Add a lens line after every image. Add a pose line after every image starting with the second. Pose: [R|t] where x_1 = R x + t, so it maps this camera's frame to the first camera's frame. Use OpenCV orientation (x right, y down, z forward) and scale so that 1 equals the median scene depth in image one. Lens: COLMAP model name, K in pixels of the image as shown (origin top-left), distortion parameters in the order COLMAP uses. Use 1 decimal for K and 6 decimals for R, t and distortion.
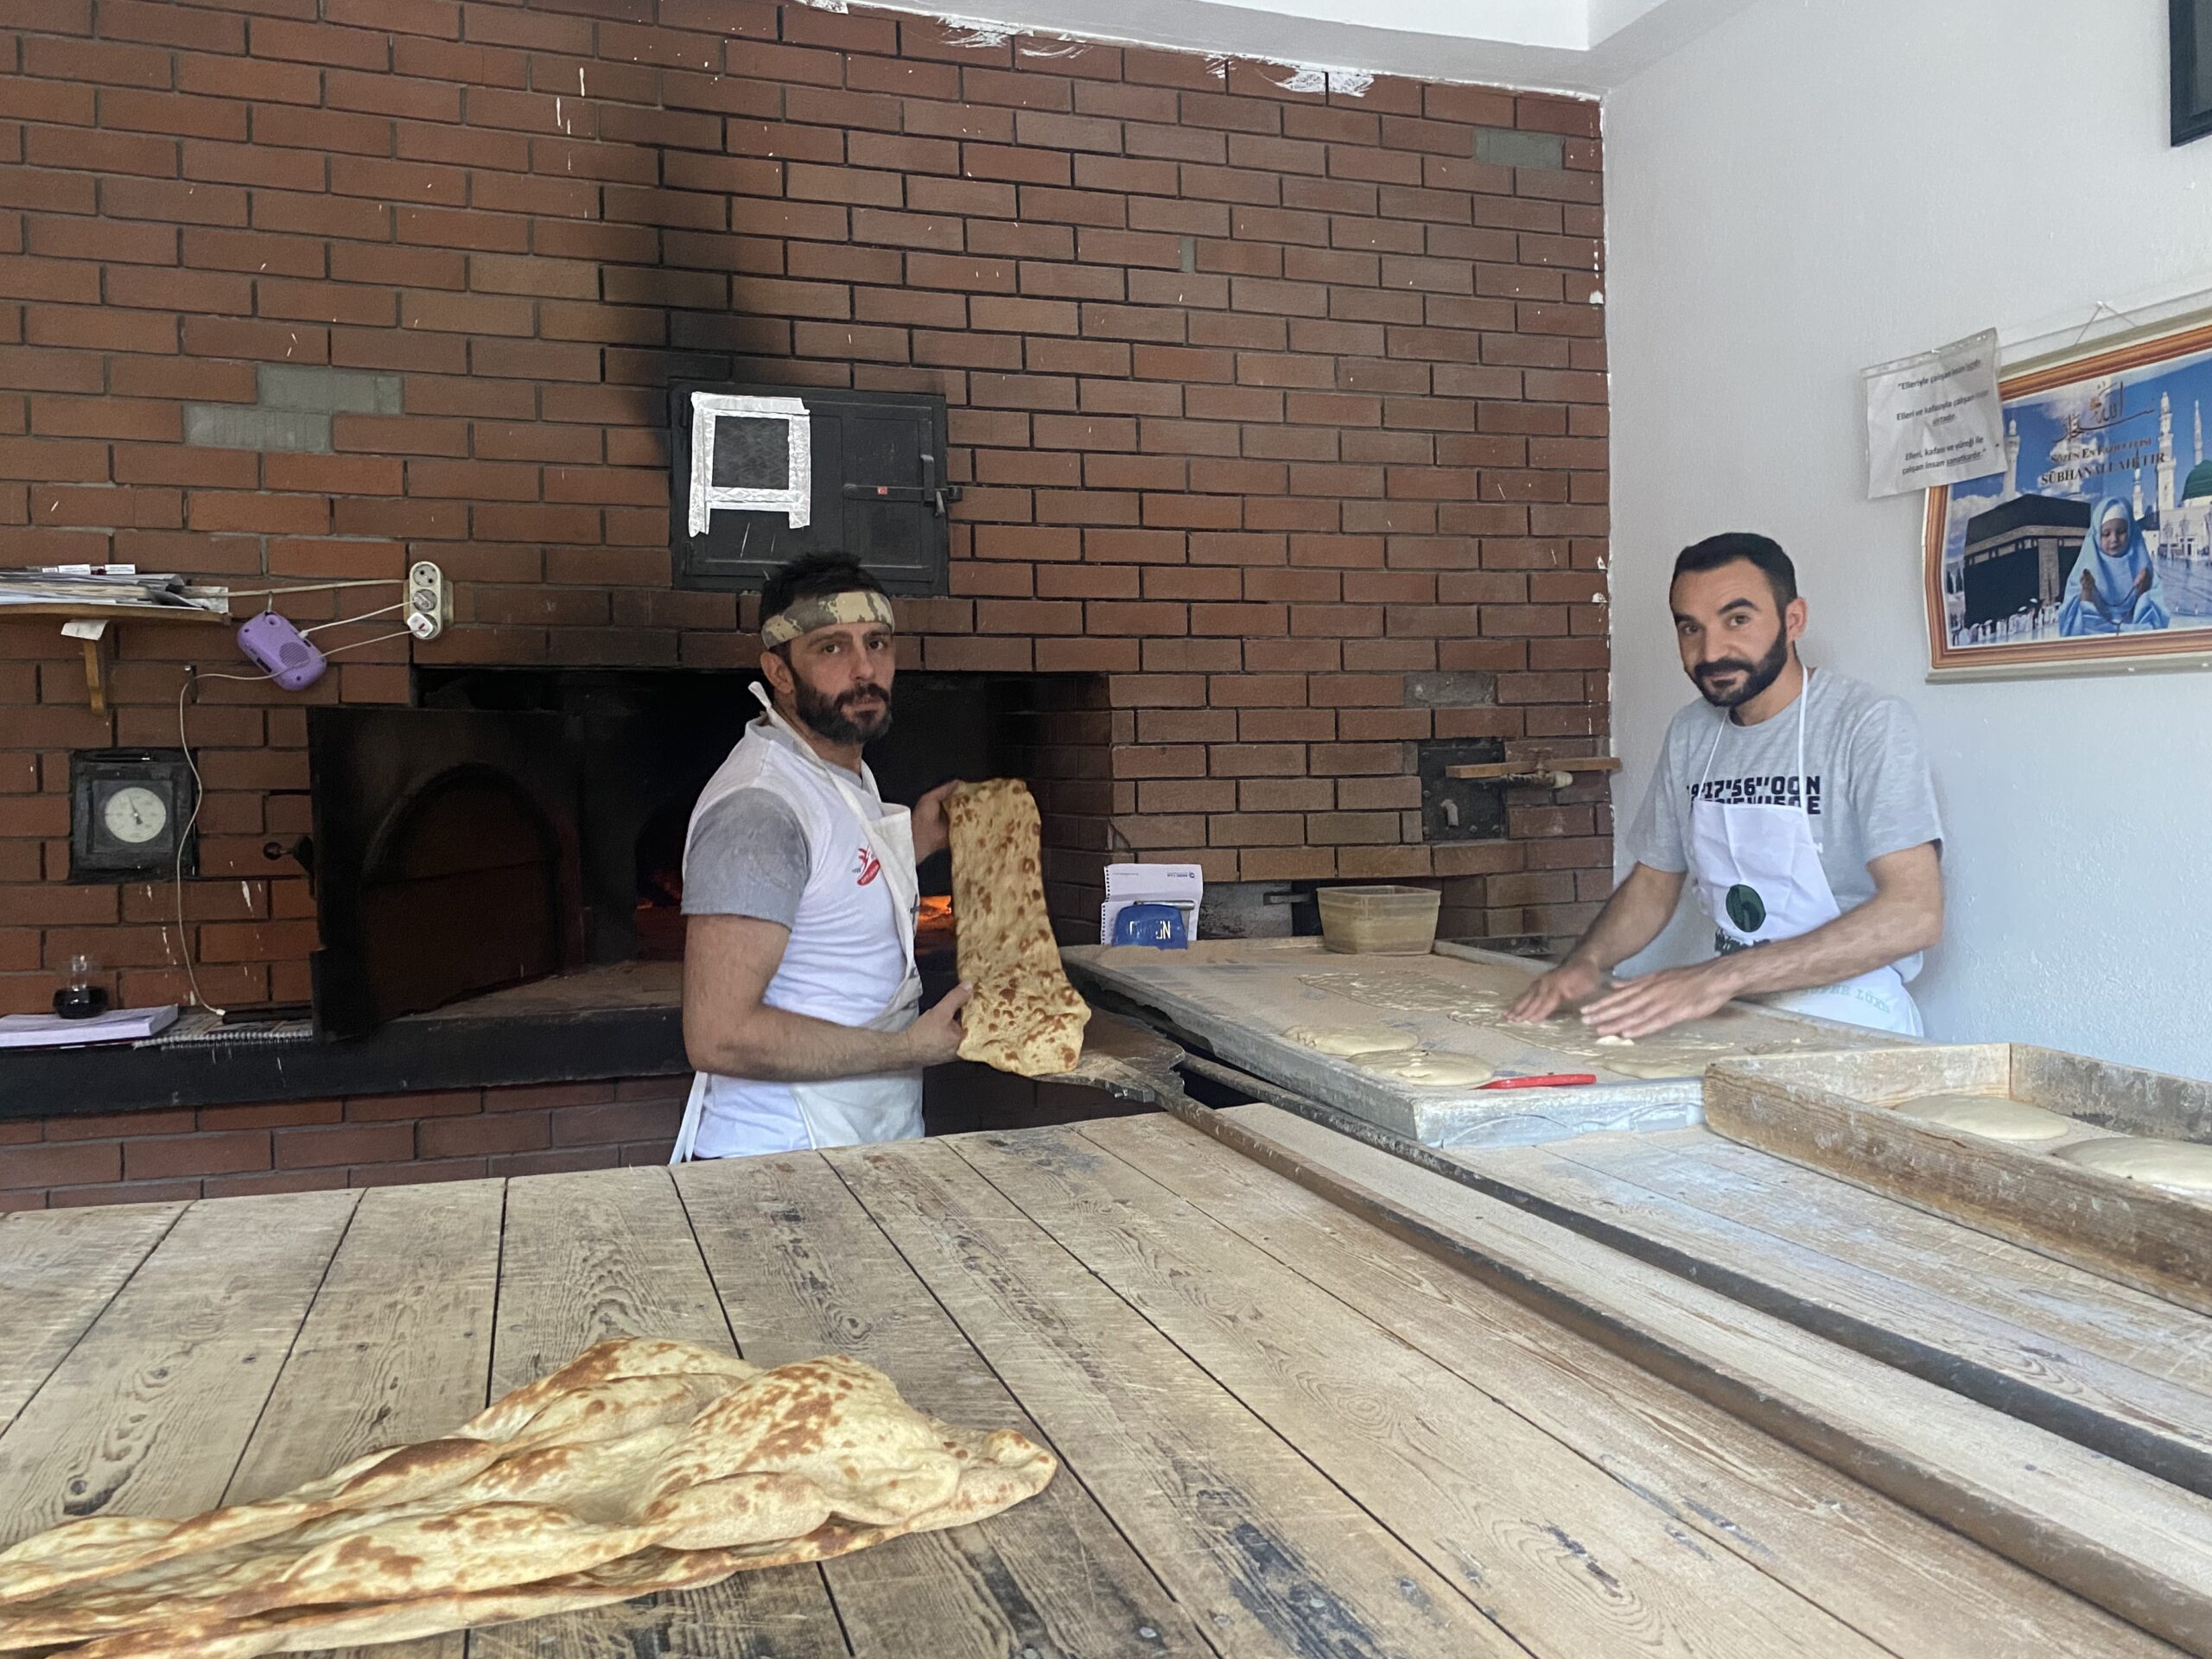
lens RADIAL K [[1669.0, 0, 1125.2], [0, 1669.0, 819.7], [0, 0, 1]] dist [0.047850, -0.077084]
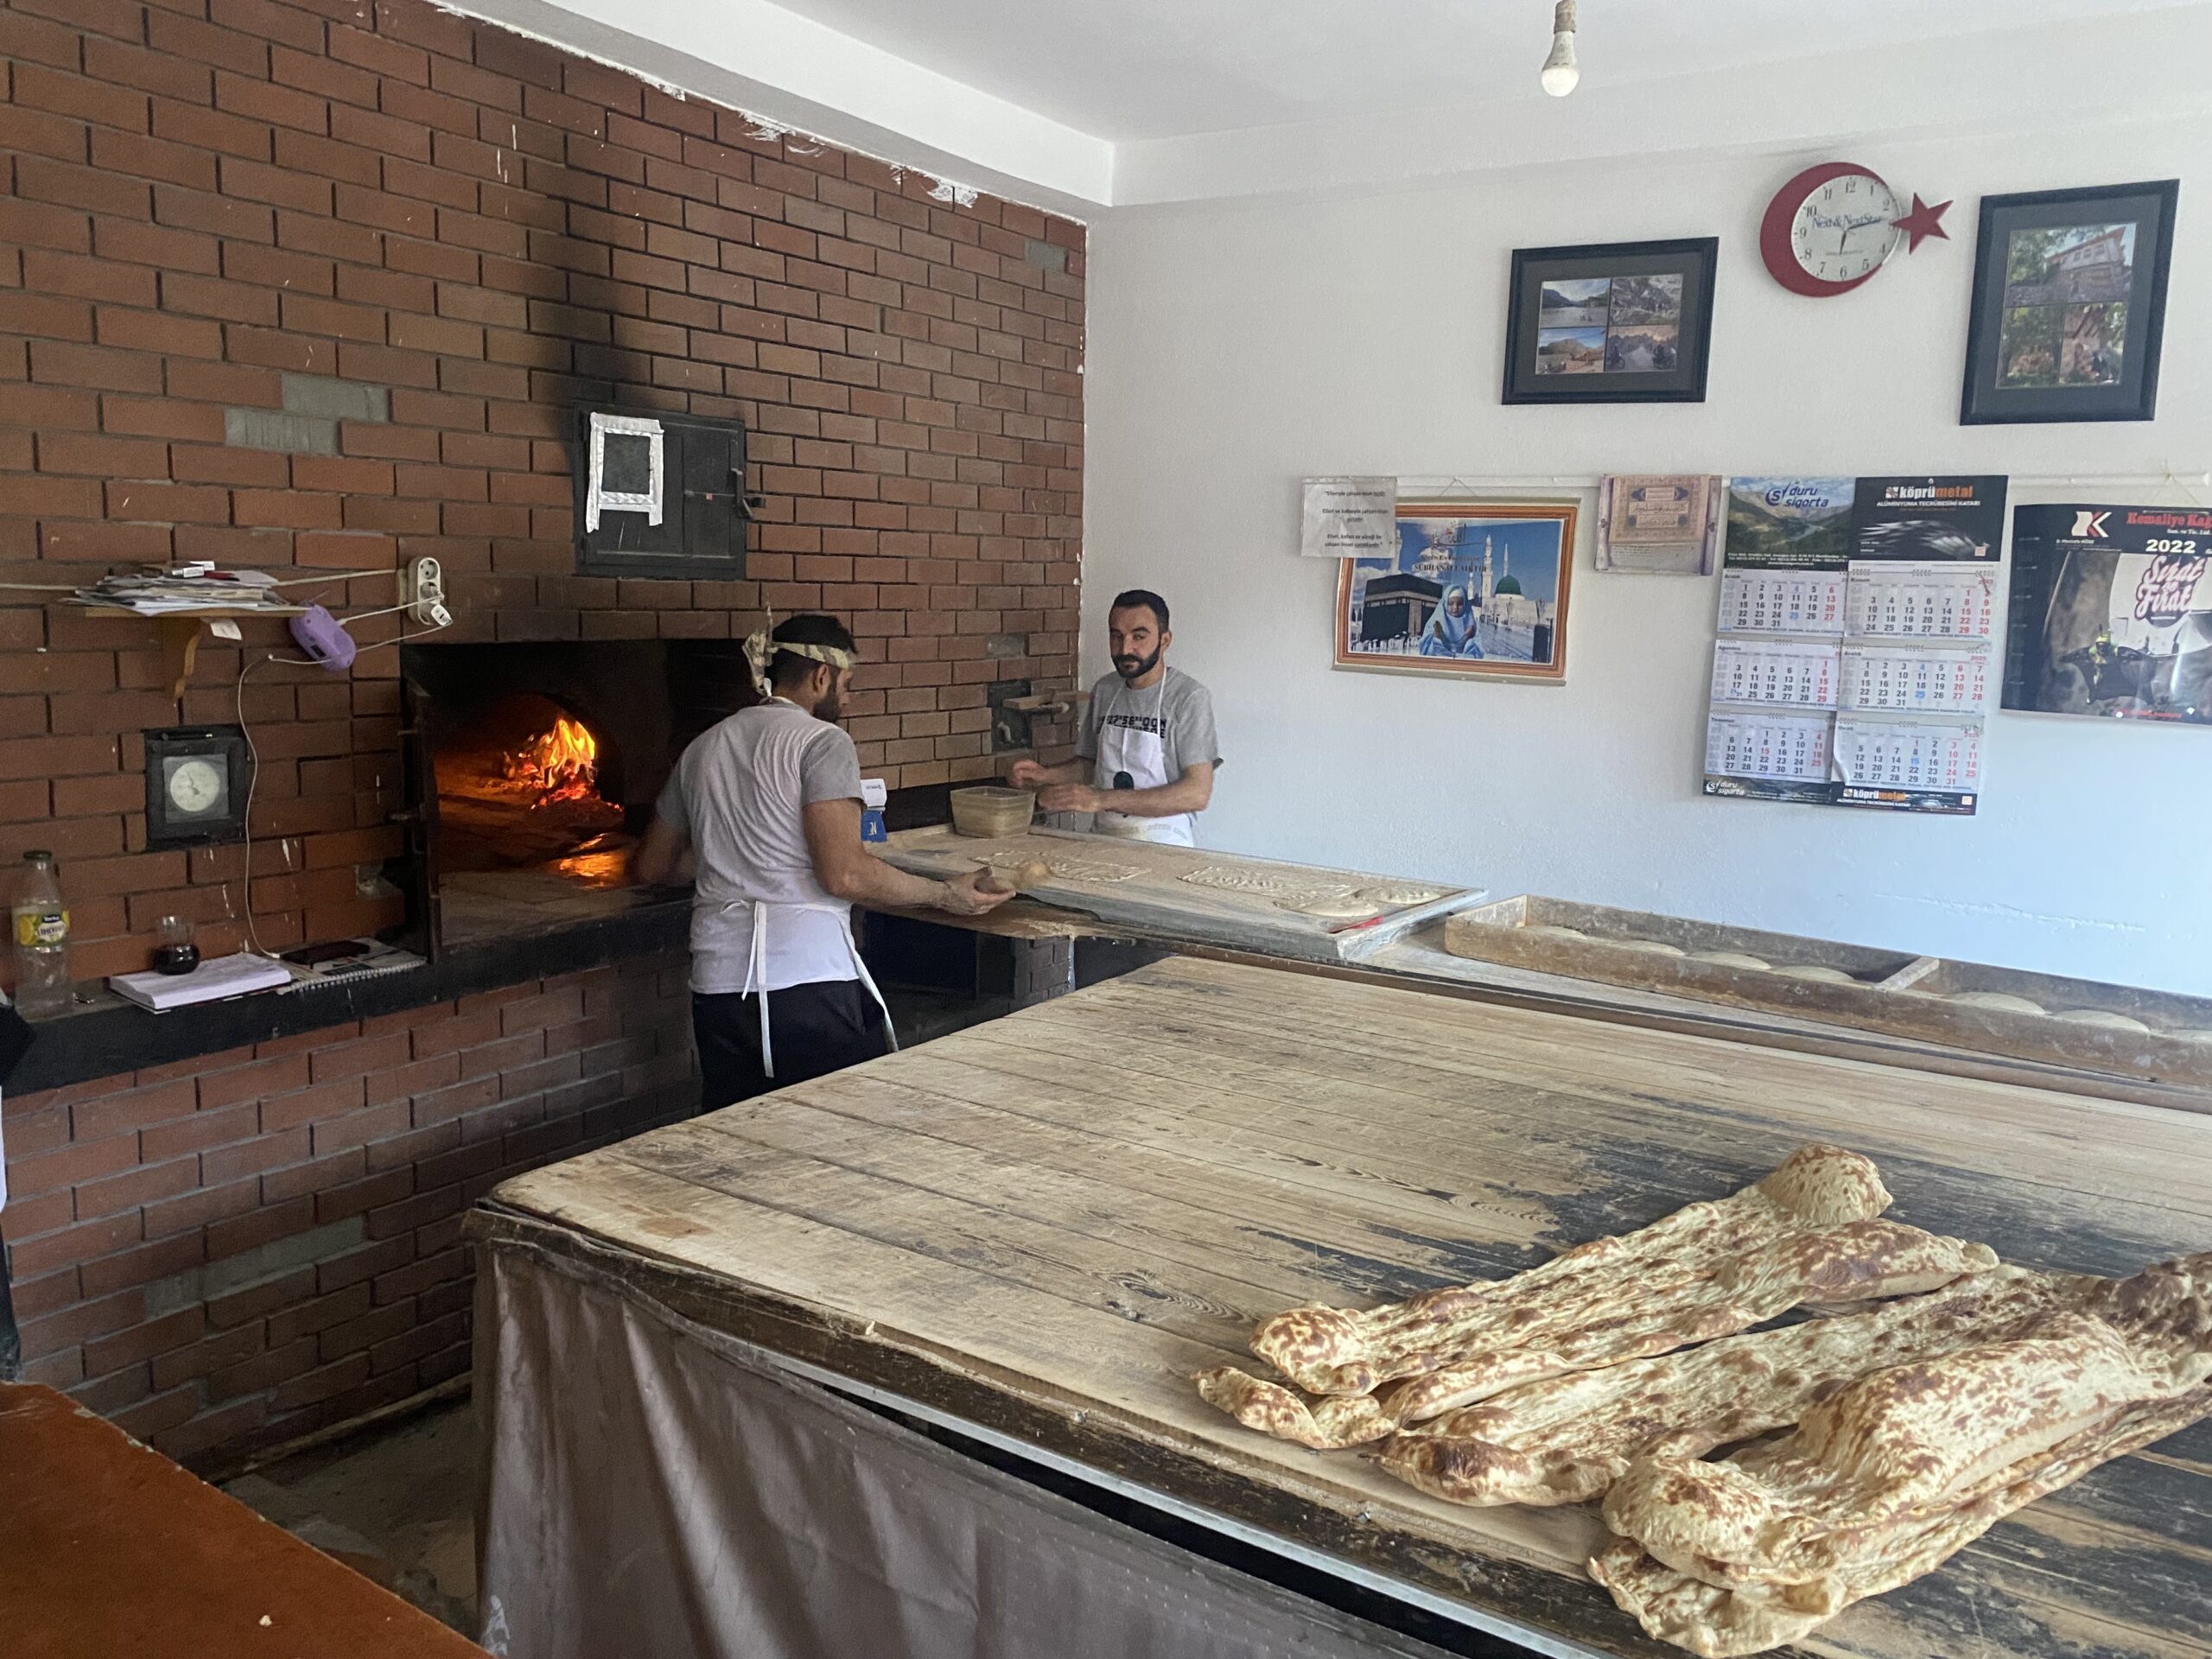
lens RADIAL K [[1677.3, 0, 1099.6], [0, 1677.3, 805.3], [0, 0, 1]] dist [0.086652, -0.160429]
pose [[0.792221, -0.043546, 0.608678, -0.774246], [-0.024069, 0.994445, 0.102471, -0.115041], [-0.609759, -0.095830, 0.786772, -0.225707]]
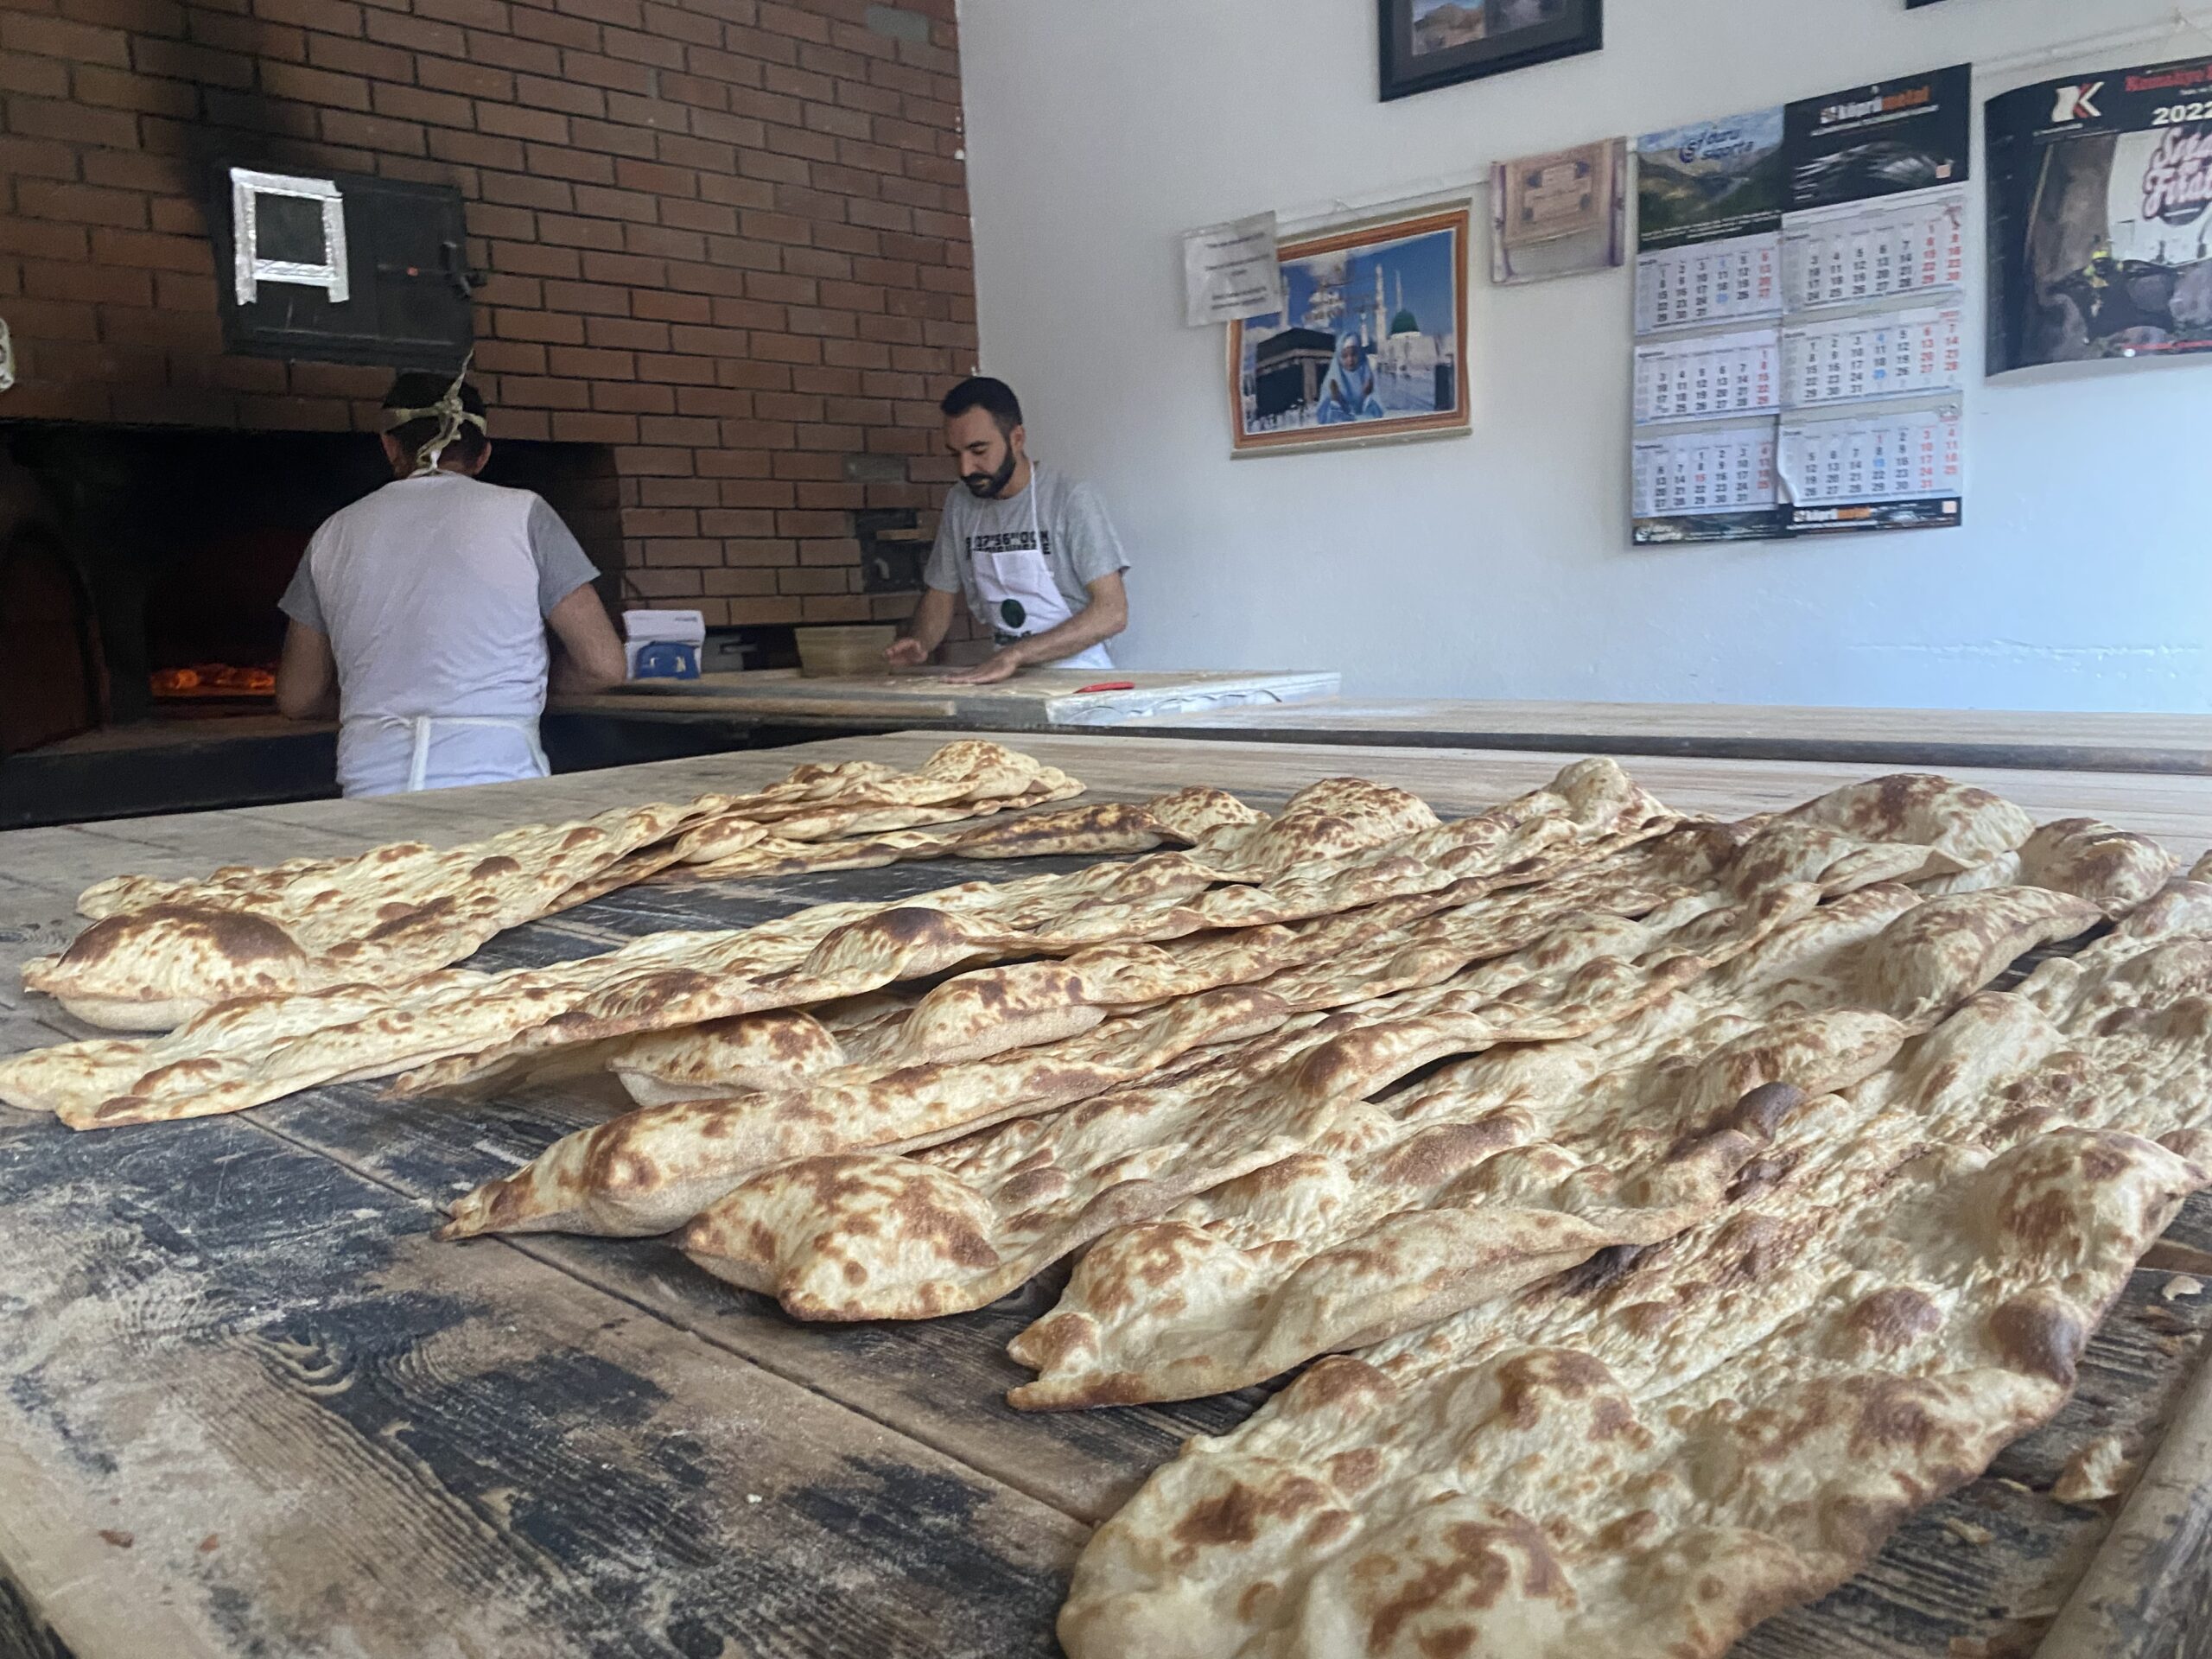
lens RADIAL K [[1669.0, 0, 1125.2], [0, 1669.0, 819.7], [0, 0, 1]] dist [0.047850, -0.077084]
pose [[0.880878, -0.085711, 0.465519, -0.310750], [0.040926, 0.993577, 0.105495, 0.074104], [-0.471571, -0.073876, 0.878728, -0.259653]]
